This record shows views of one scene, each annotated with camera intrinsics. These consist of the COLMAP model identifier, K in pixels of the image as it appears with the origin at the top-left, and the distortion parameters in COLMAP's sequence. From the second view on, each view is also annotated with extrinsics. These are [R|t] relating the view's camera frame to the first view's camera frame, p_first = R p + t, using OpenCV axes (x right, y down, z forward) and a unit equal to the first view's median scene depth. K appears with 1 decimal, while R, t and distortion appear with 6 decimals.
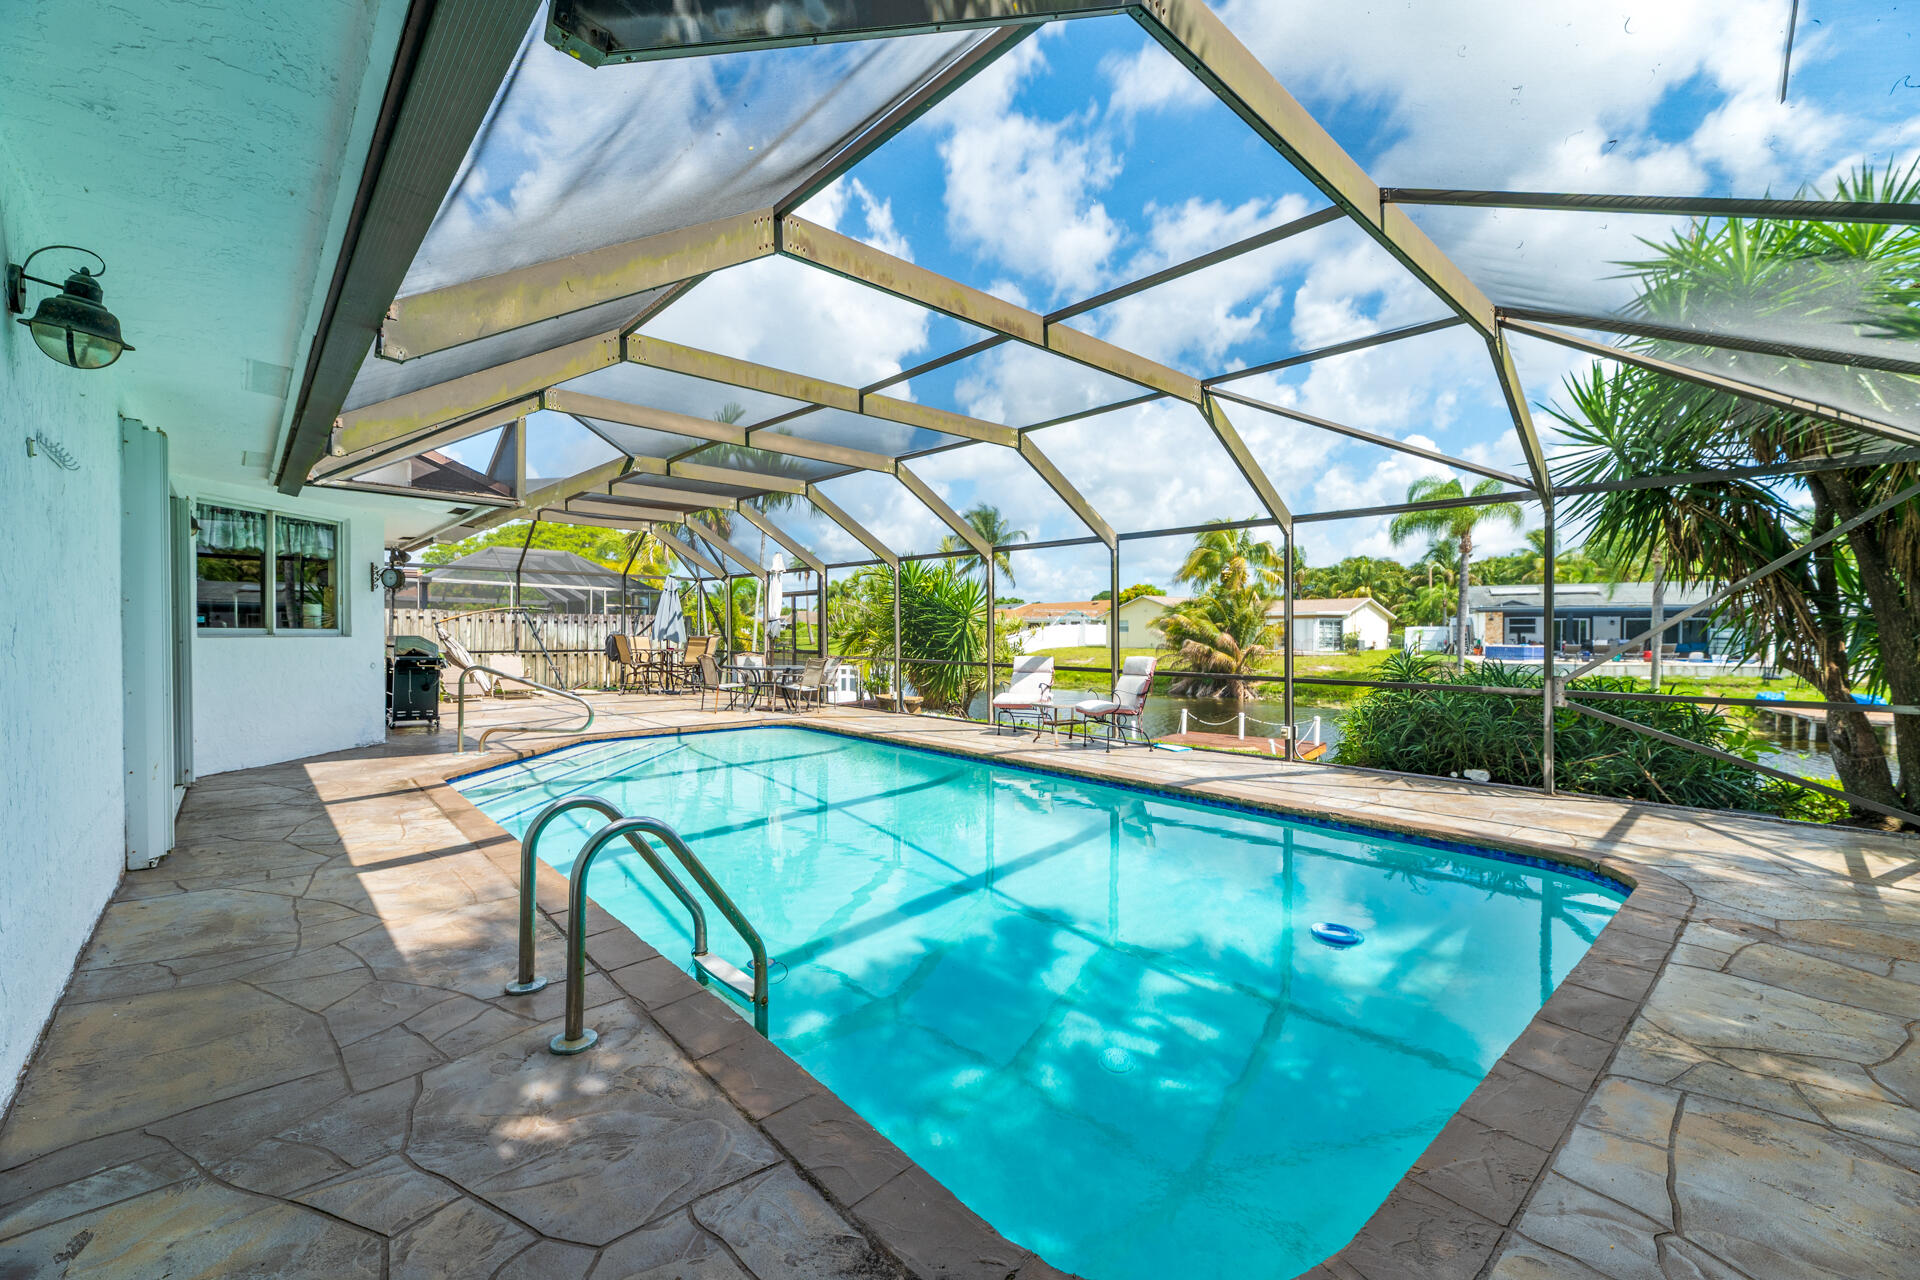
lens RADIAL K [[797.5, 0, 960.0], [0, 797.5, 640.0], [0, 0, 1]] dist [0.000202, -0.000210]
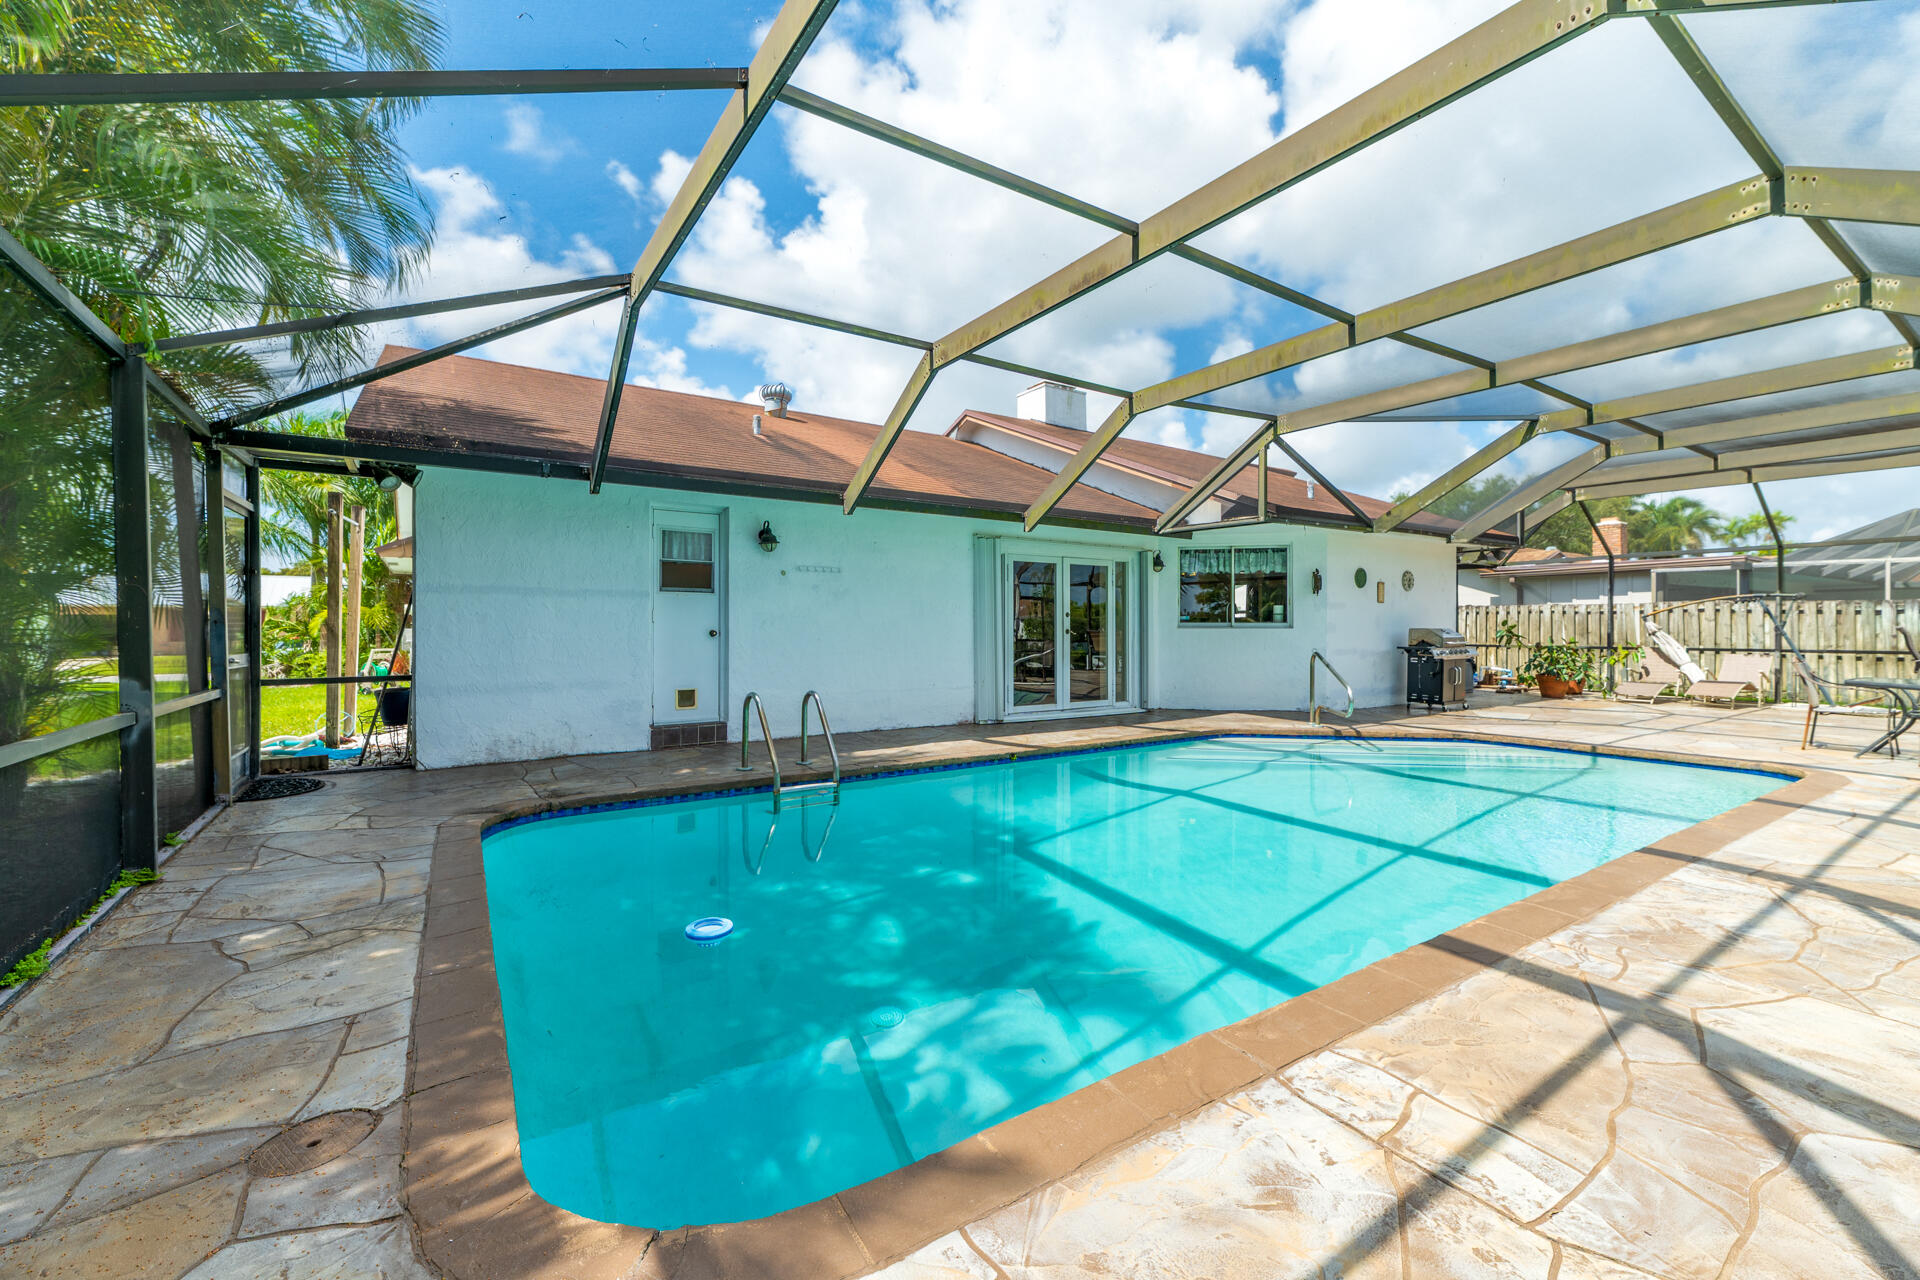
lens RADIAL K [[767.1, 0, 952.9], [0, 767.1, 635.3], [0, 0, 1]] dist [0.001401, 0.000542]
pose [[-0.157516, 0.003115, -0.987512, 1.392274], [-0.006705, 0.999969, 0.004224, 0.012295], [0.987494, 0.007287, -0.157490, 1.470166]]
